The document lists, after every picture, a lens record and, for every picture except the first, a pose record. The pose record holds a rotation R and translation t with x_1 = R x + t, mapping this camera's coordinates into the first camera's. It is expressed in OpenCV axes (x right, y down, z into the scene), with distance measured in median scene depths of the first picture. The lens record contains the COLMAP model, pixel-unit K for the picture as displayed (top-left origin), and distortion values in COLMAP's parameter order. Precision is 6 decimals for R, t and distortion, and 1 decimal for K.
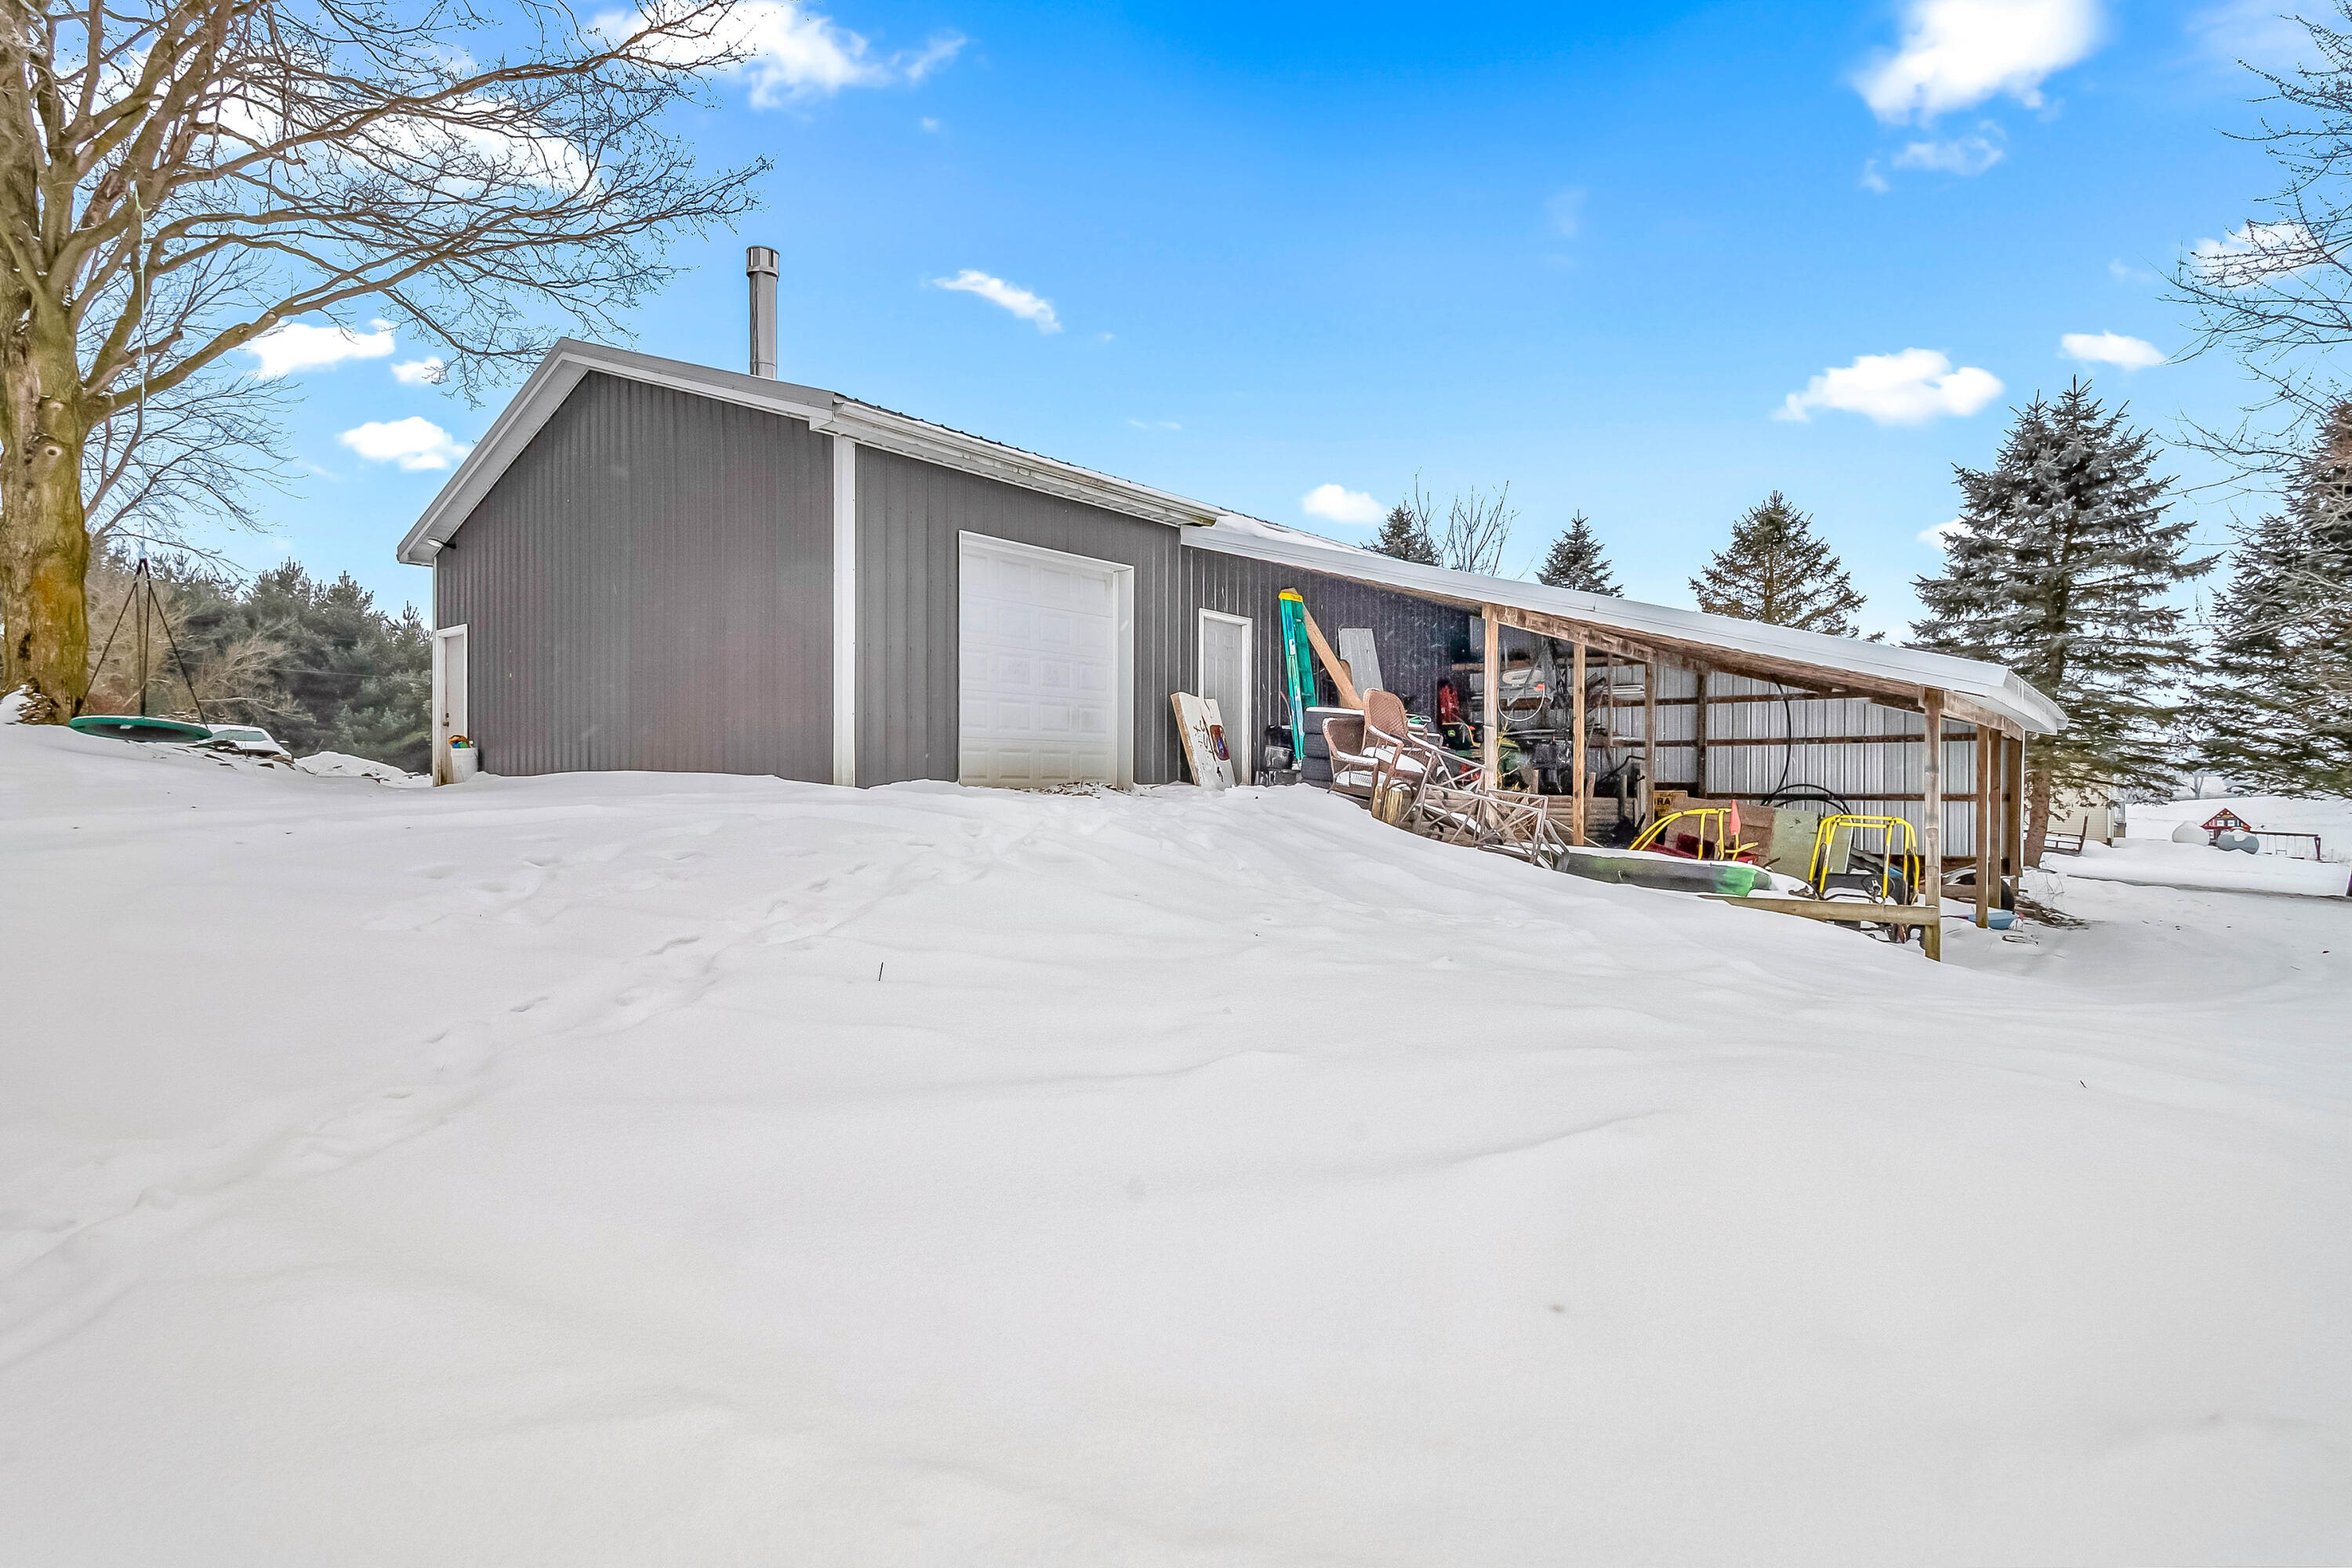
lens RADIAL K [[1254.4, 0, 1176.0], [0, 1254.4, 784.0], [0, 0, 1]] dist [-0.002720, -0.000078]
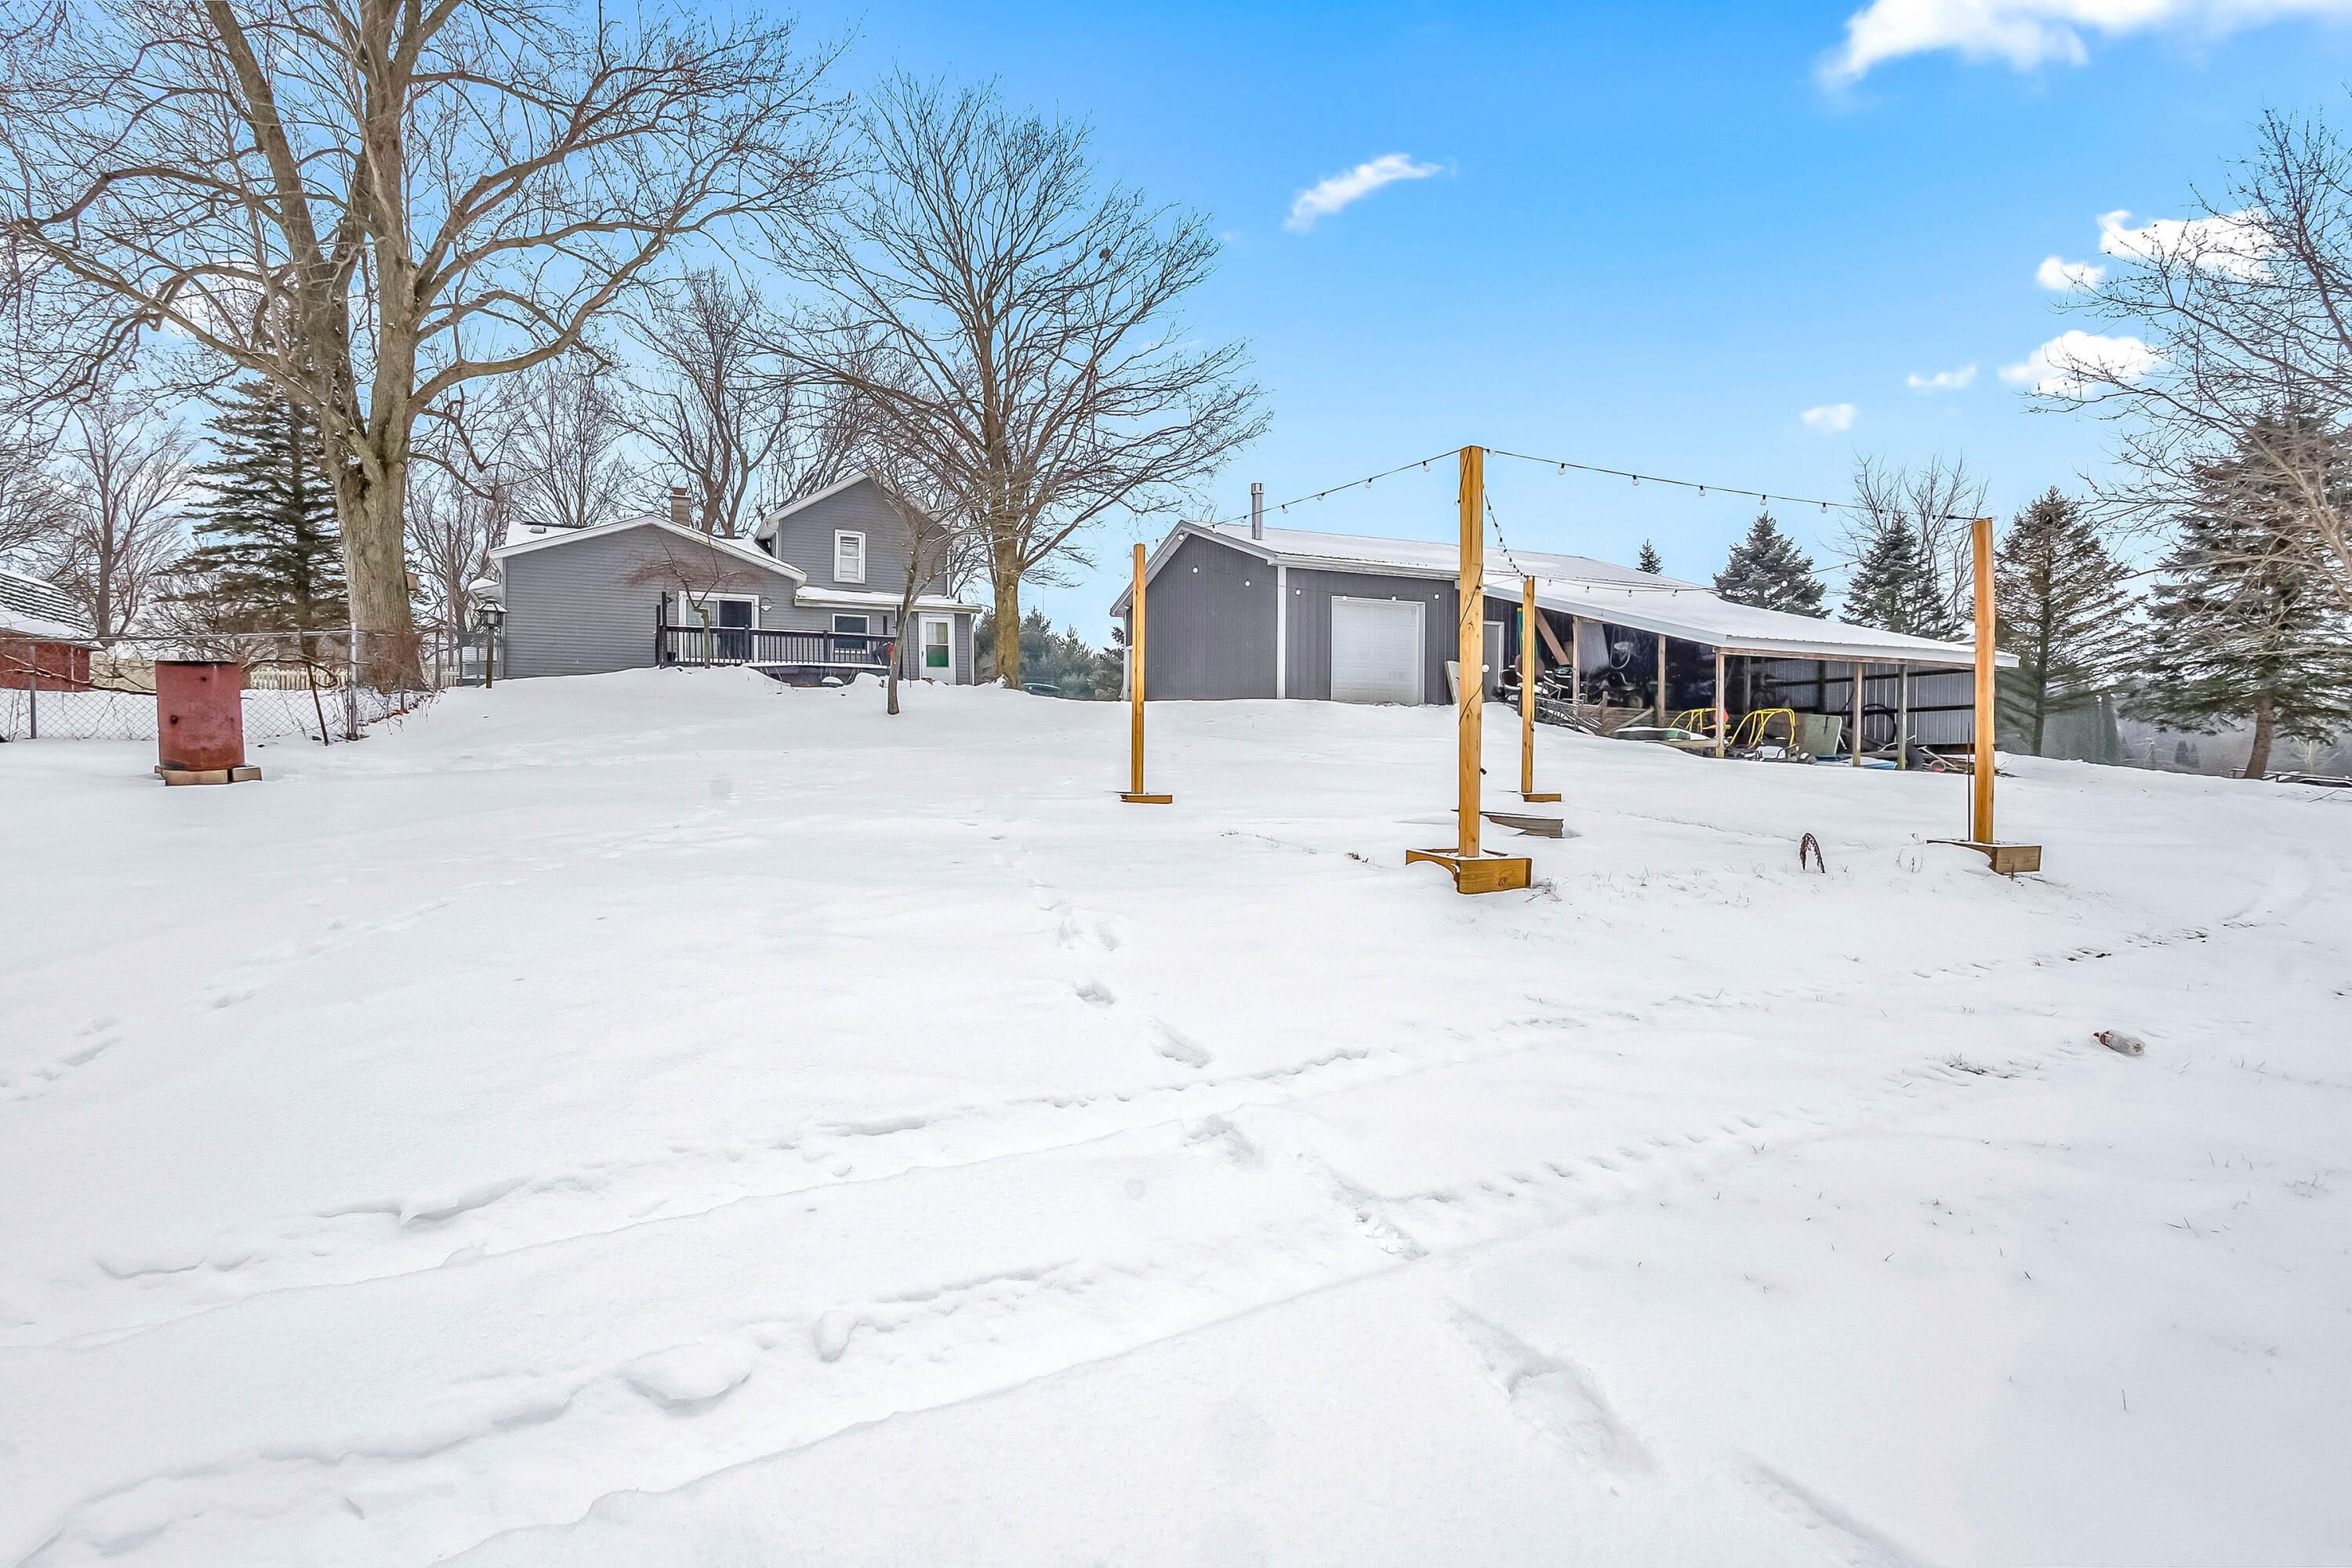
lens RADIAL K [[1254.4, 0, 1176.0], [0, 1254.4, 784.0], [0, 0, 1]] dist [-0.002720, -0.000078]
pose [[0.902498, 0.003961, -0.430676, 0.538532], [-0.001577, 0.999981, 0.005892, 0.132364], [0.430692, -0.004638, 0.902487, -1.180765]]
